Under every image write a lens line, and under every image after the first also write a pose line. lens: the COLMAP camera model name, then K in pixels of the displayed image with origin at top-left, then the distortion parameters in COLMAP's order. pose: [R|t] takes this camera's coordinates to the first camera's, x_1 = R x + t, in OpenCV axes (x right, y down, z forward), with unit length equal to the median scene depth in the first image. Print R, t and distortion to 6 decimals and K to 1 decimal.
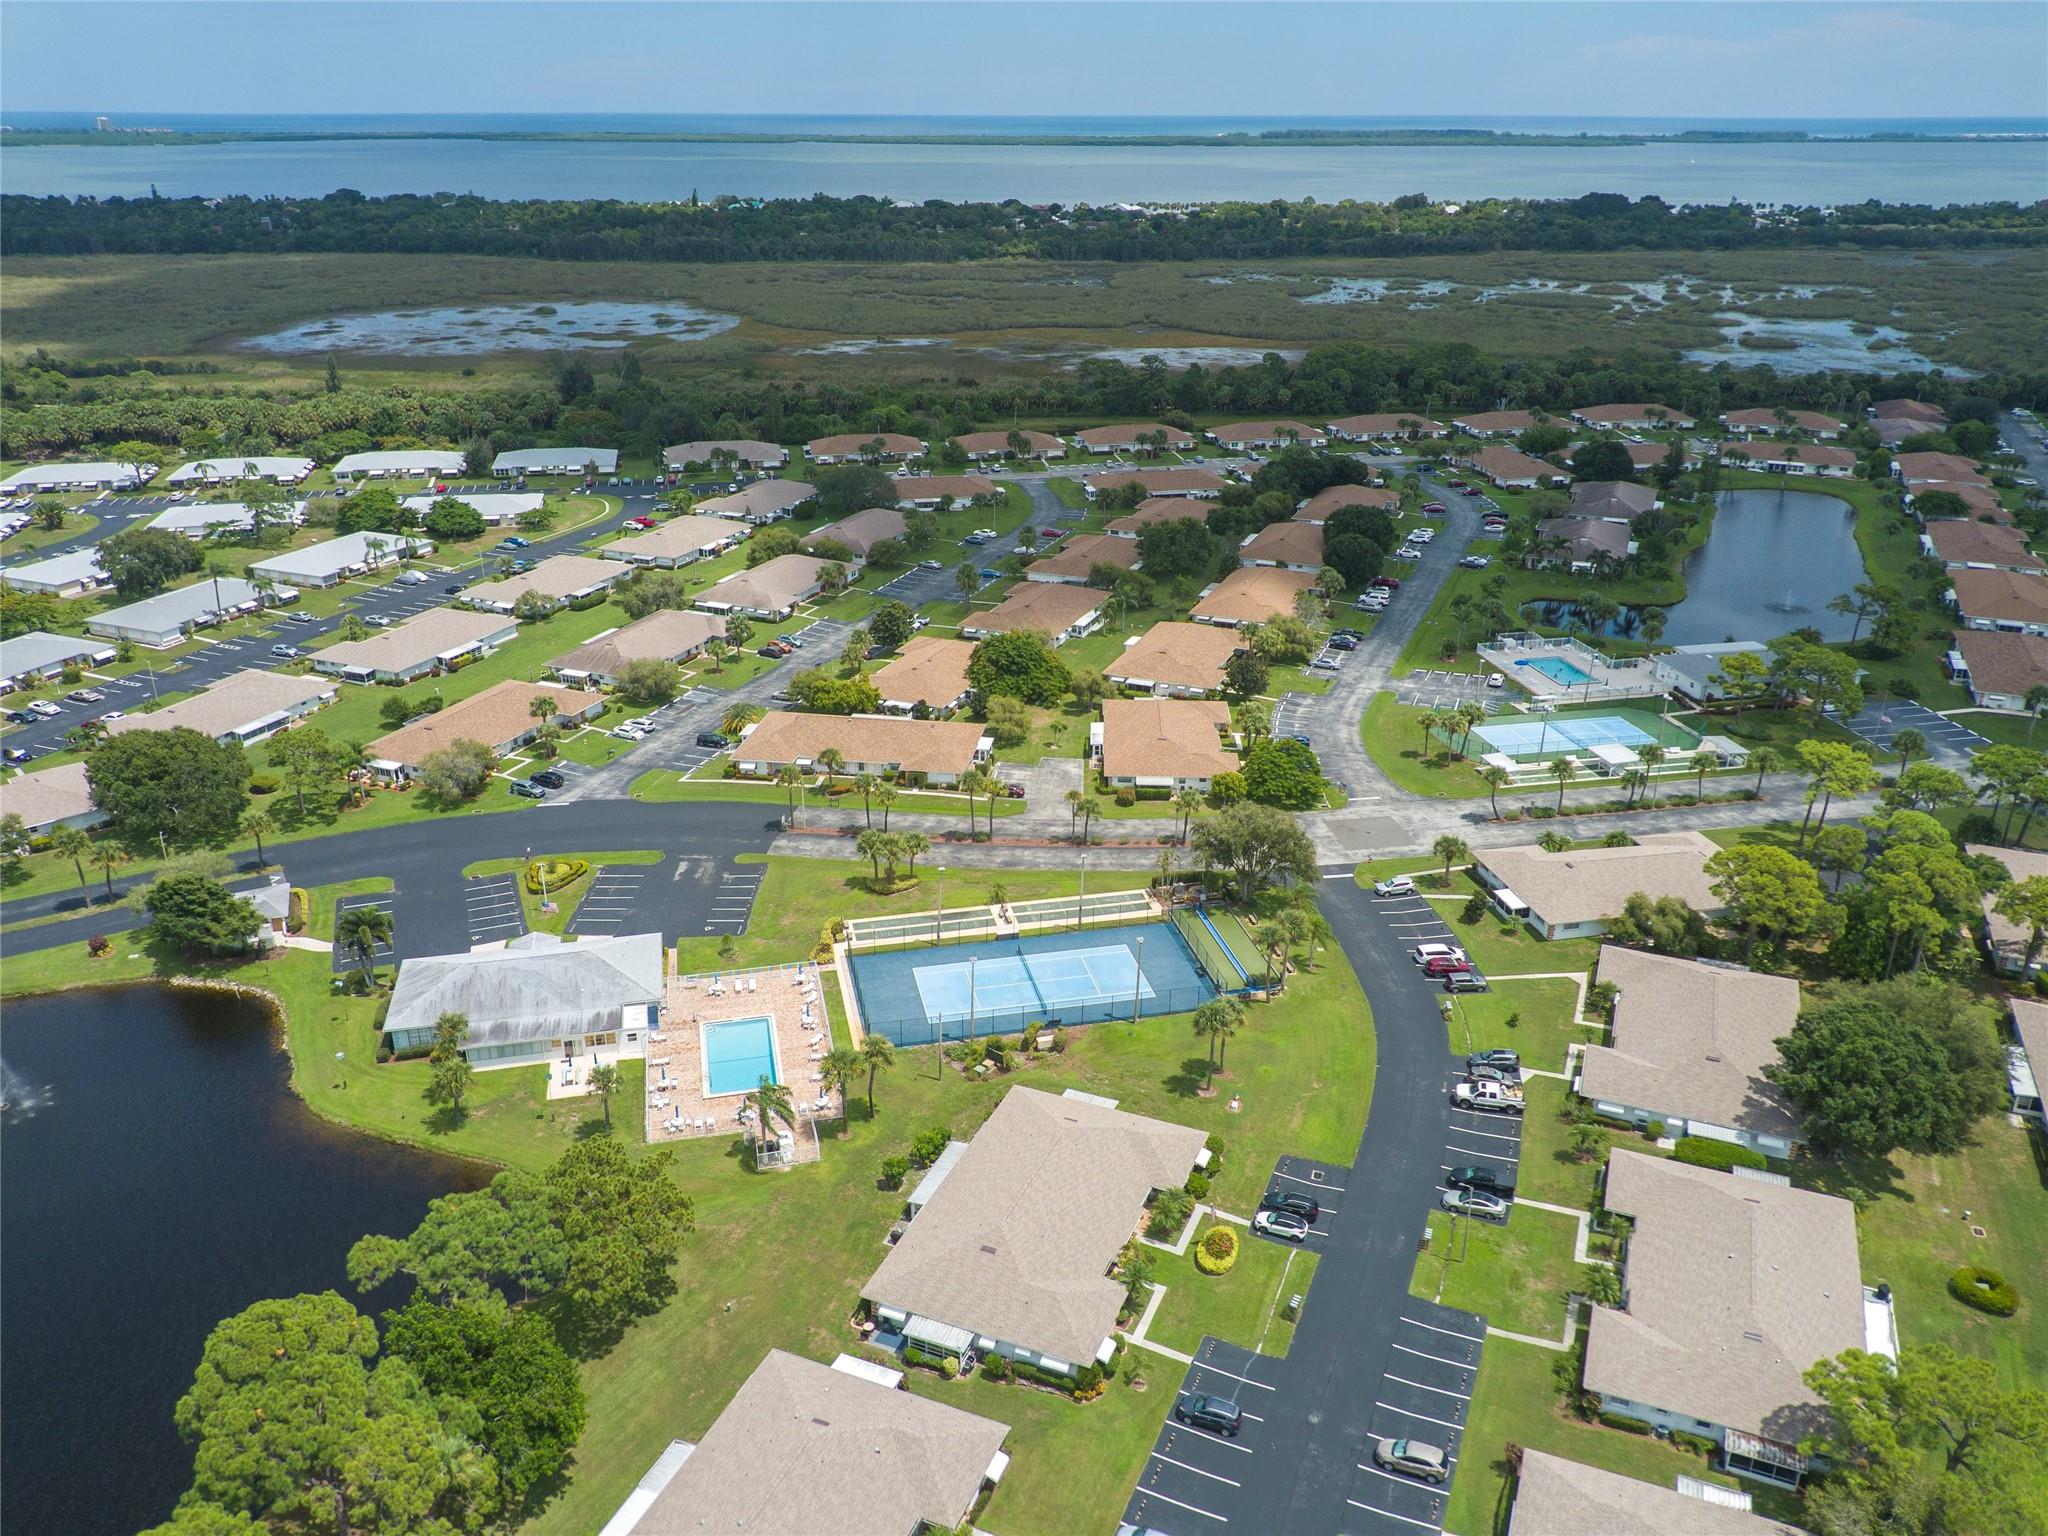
lens RADIAL K [[1565.4, 0, 1033.6], [0, 1565.4, 770.4], [0, 0, 1]] dist [0.114121, -0.196458]
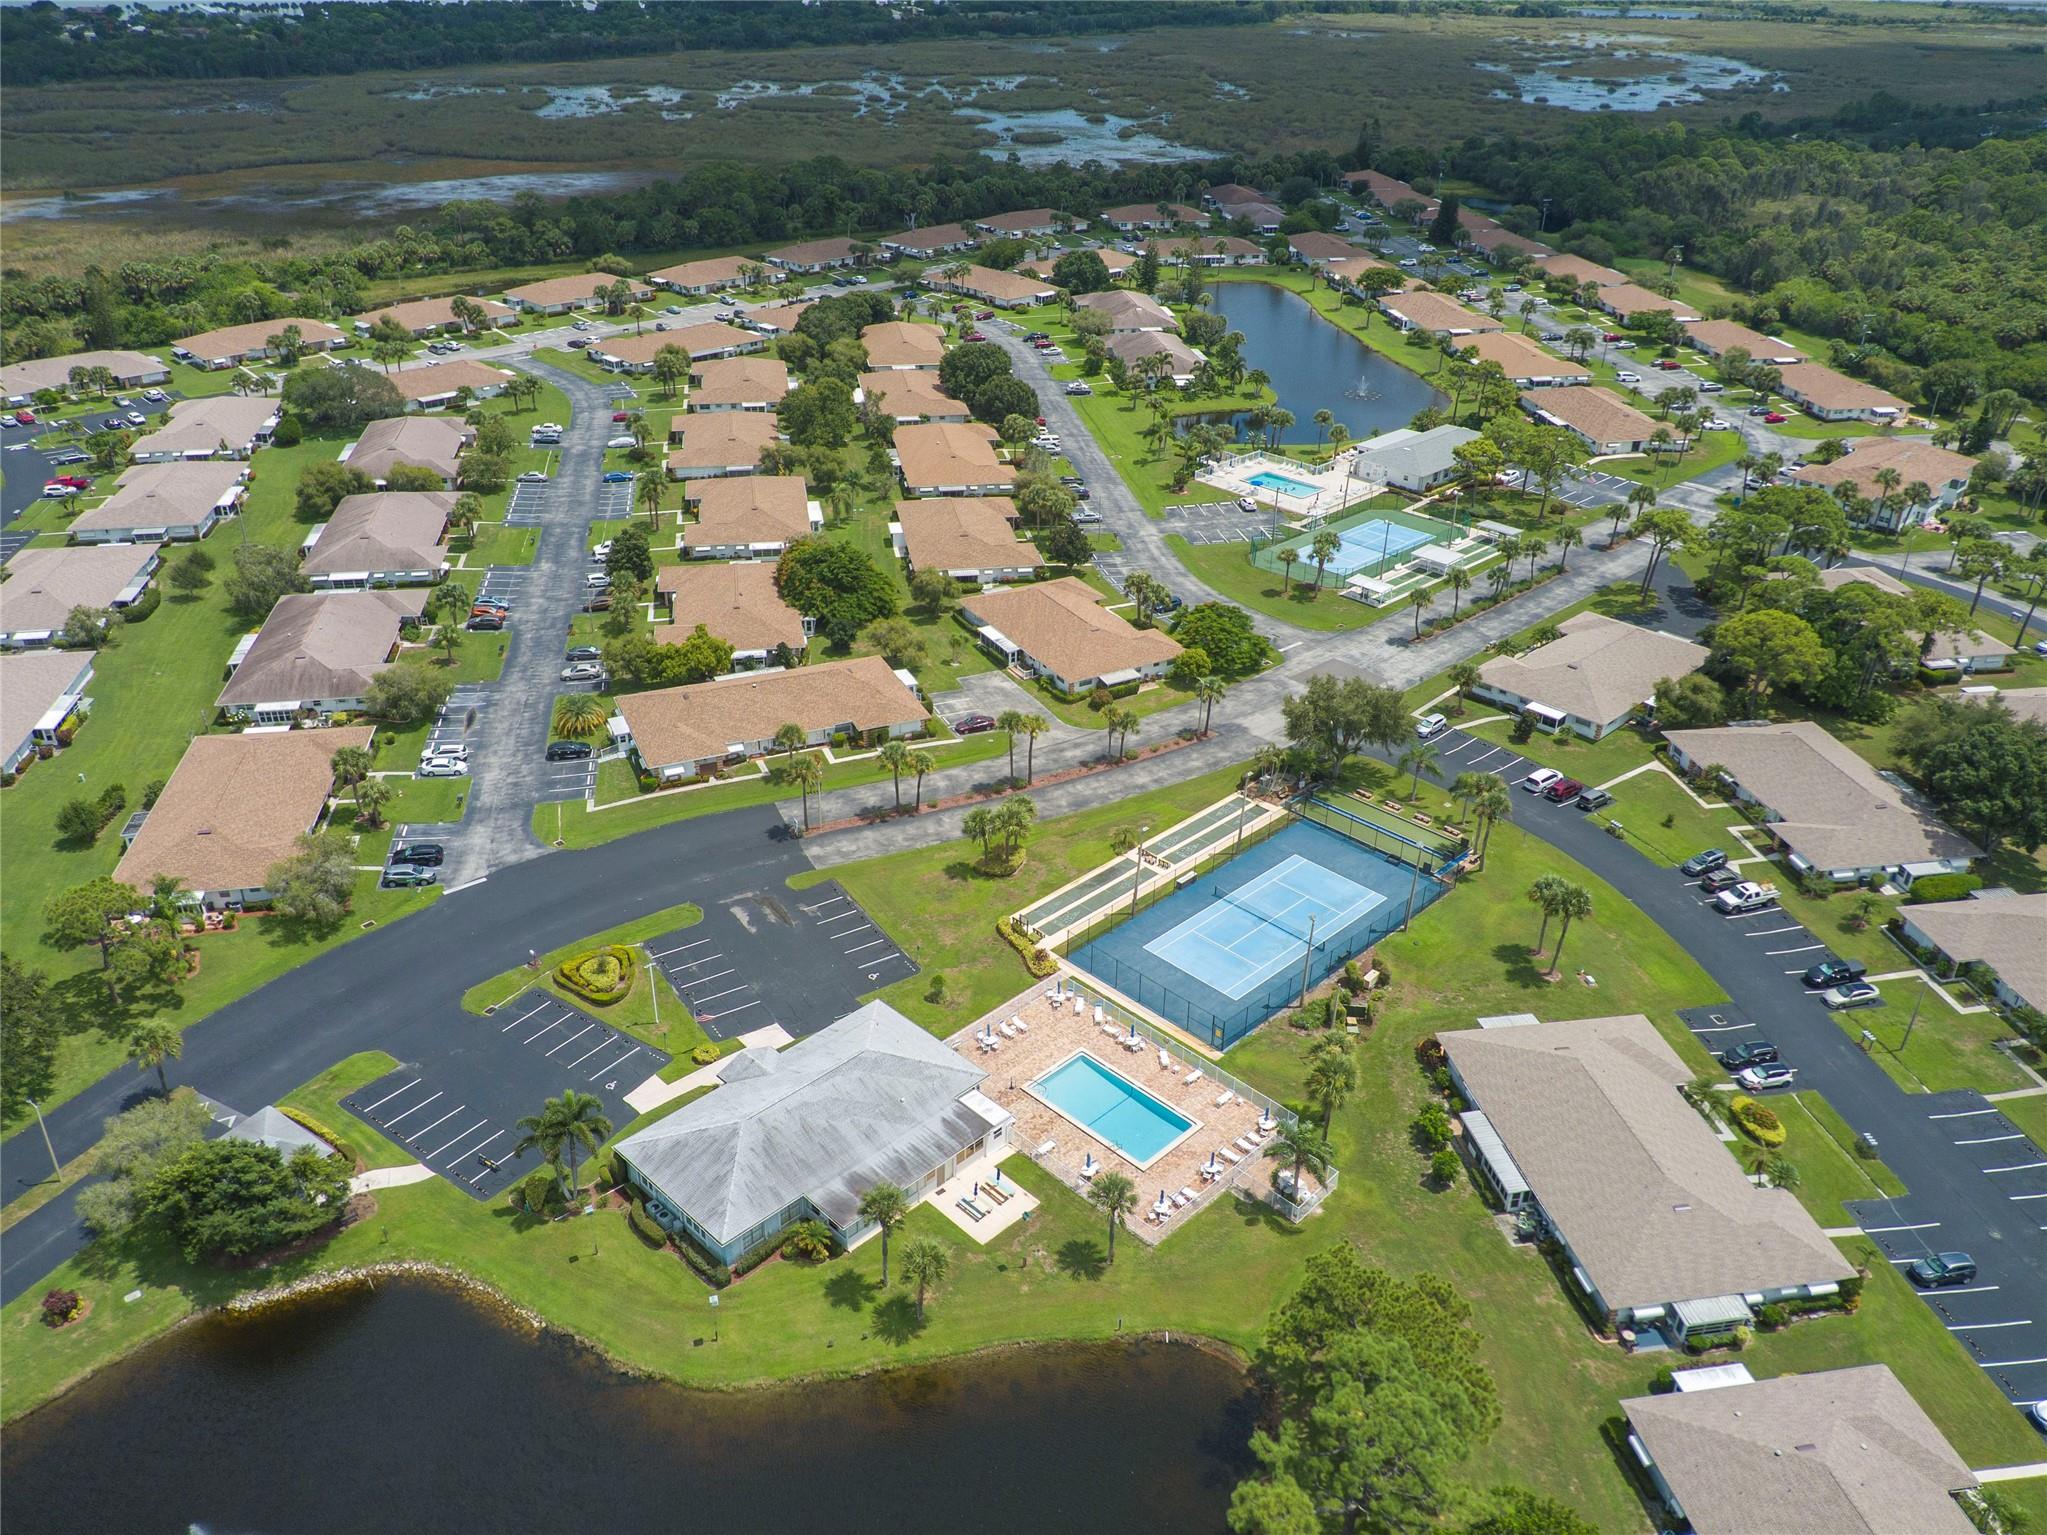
lens RADIAL K [[1564.7, 0, 1033.1], [0, 1564.7, 769.9], [0, 0, 1]] dist [0.114121, -0.196458]
pose [[0.843348, -0.250303, 0.475513, -0.380321], [0.196211, 0.967230, 0.161145, -0.089651], [-0.500265, -0.042600, 0.864824, 0.203076]]
